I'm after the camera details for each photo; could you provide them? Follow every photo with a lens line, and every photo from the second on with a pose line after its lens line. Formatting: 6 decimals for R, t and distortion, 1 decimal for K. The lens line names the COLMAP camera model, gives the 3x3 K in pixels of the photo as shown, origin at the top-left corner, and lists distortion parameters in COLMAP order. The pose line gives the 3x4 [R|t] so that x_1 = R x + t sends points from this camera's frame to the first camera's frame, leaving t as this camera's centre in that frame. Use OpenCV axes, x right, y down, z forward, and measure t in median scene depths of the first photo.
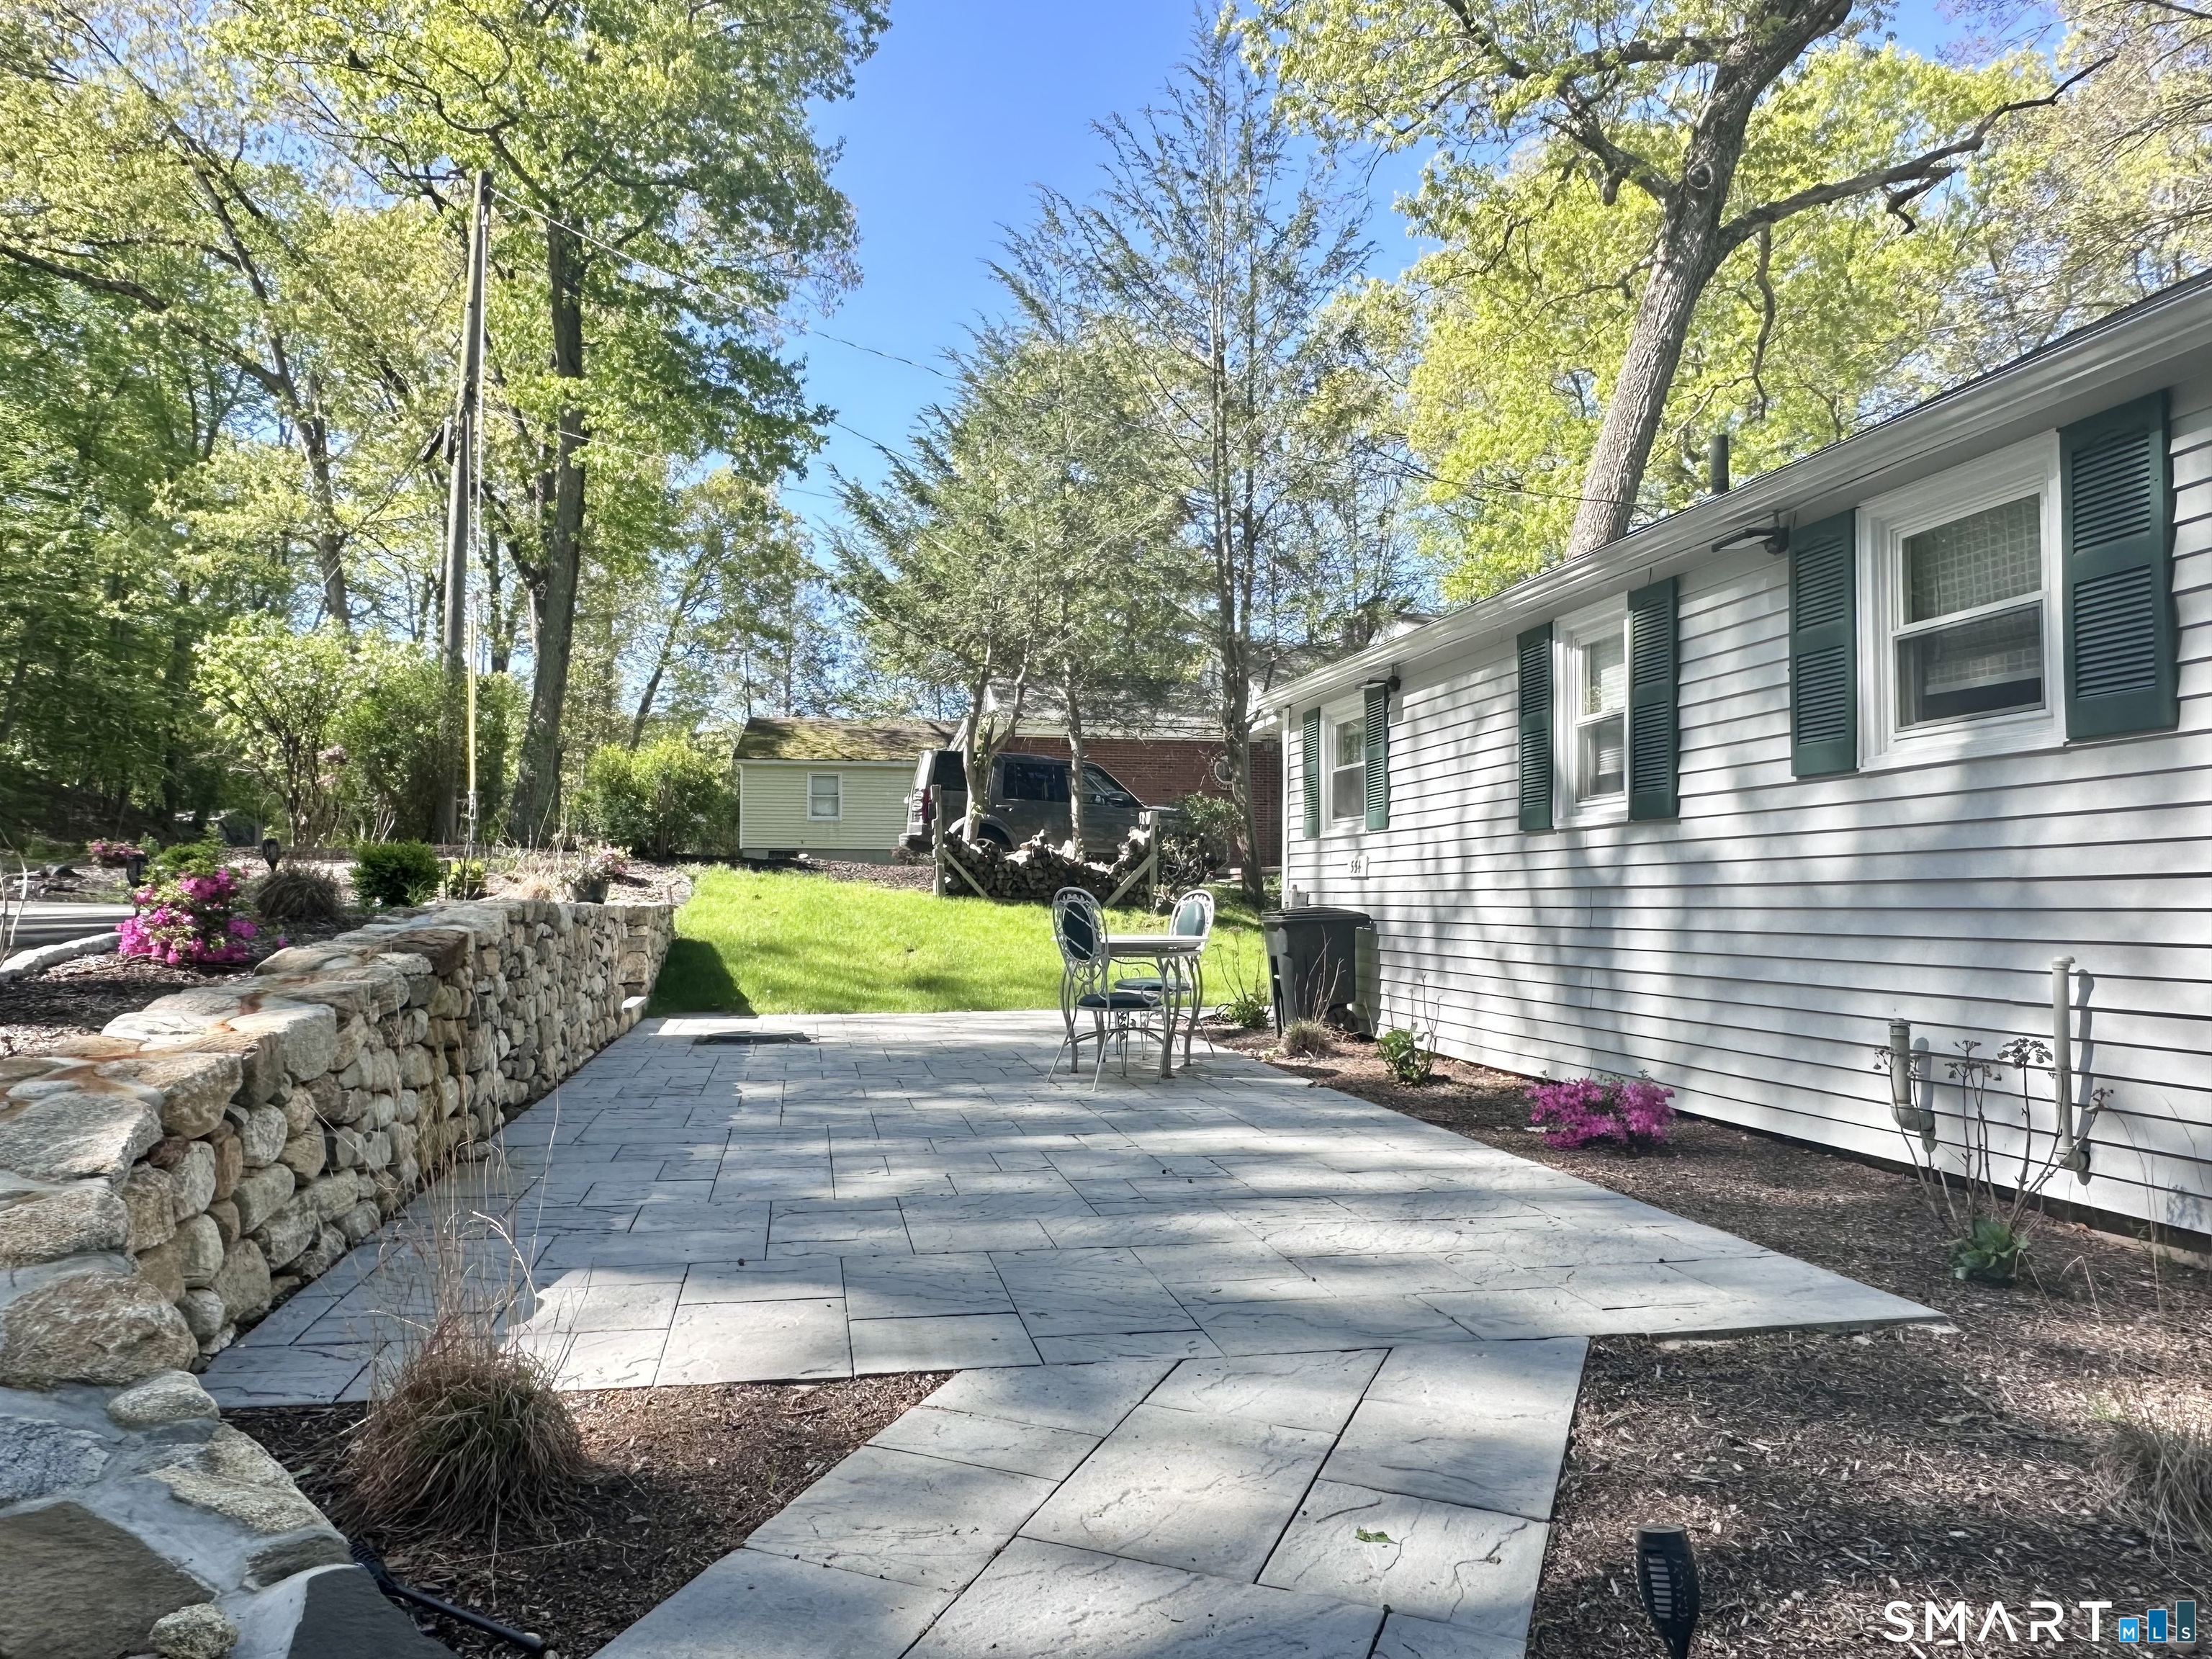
lens RADIAL K [[1497.4, 0, 1106.0], [0, 1497.4, 829.5], [0, 0, 1]] dist [0.005858, -0.005056]
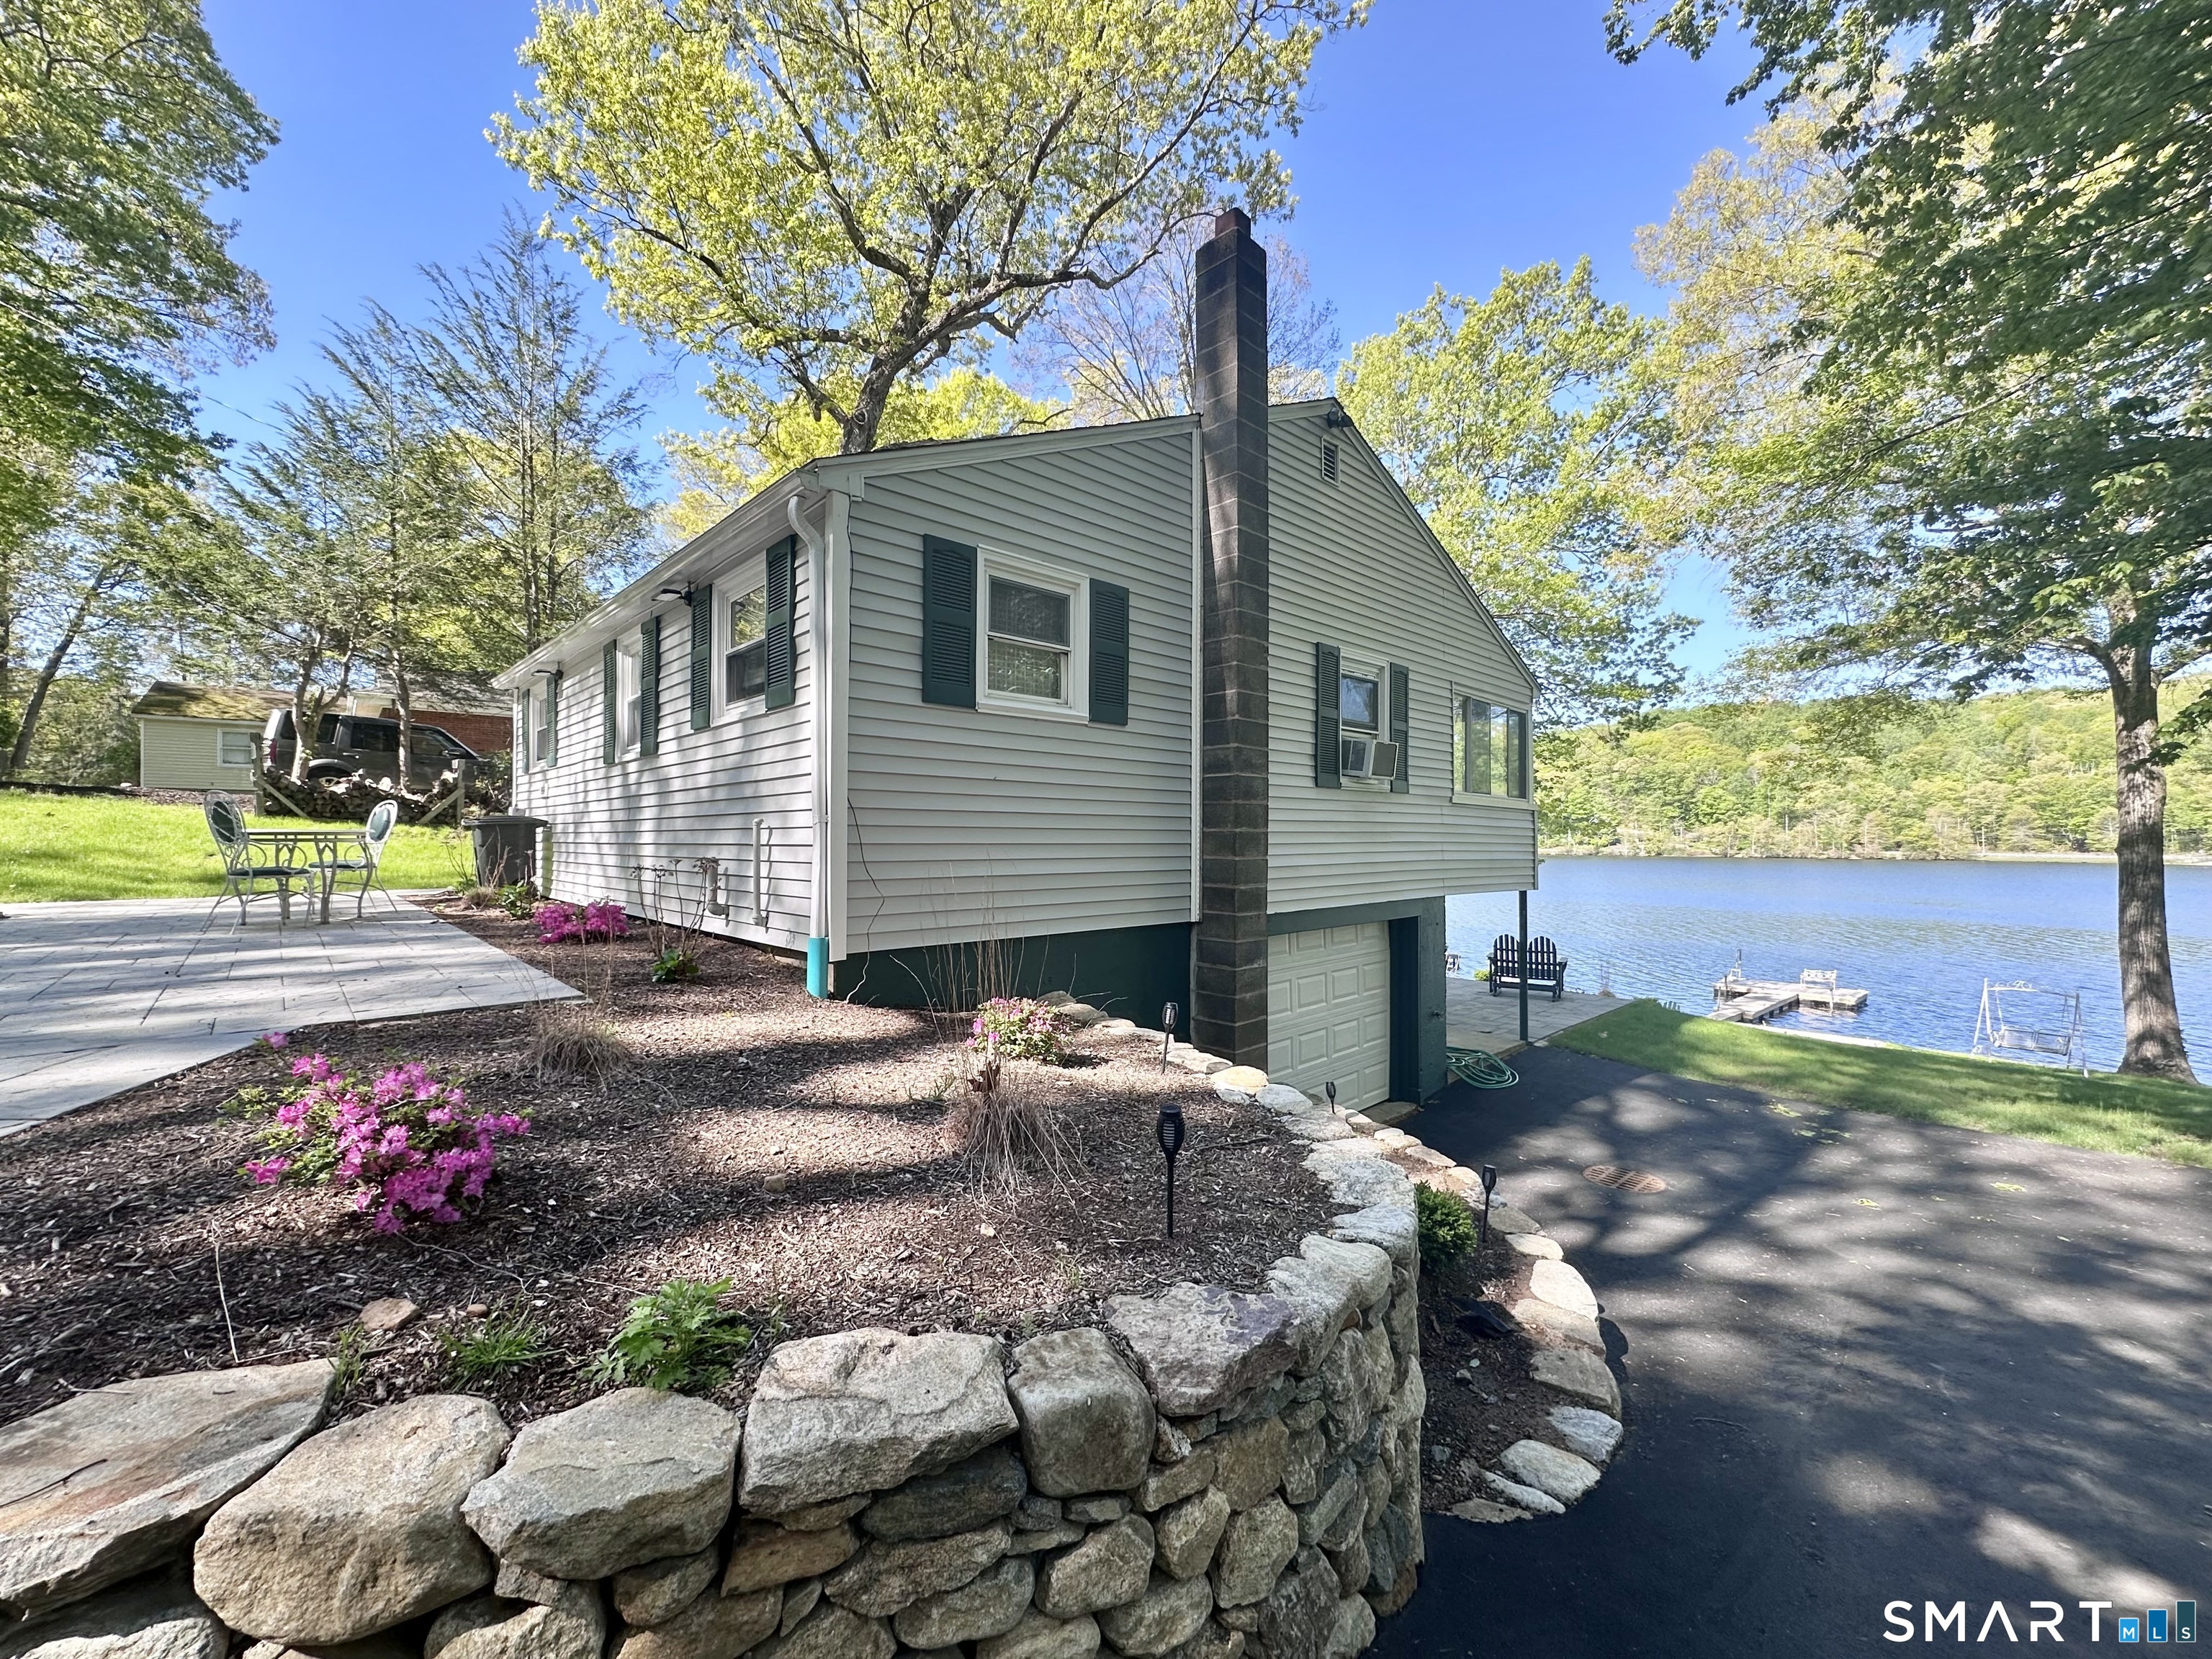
lens RADIAL K [[872.5, 0, 1106.0], [0, 872.5, 829.5], [0, 0, 1]] dist [-0.000586, 0.000033]
pose [[0.844279, 0.000012, 0.535904, 0.097937], [-0.022087, 0.999151, 0.034774, 0.011523], [-0.535449, -0.041196, 0.843563, -0.051171]]
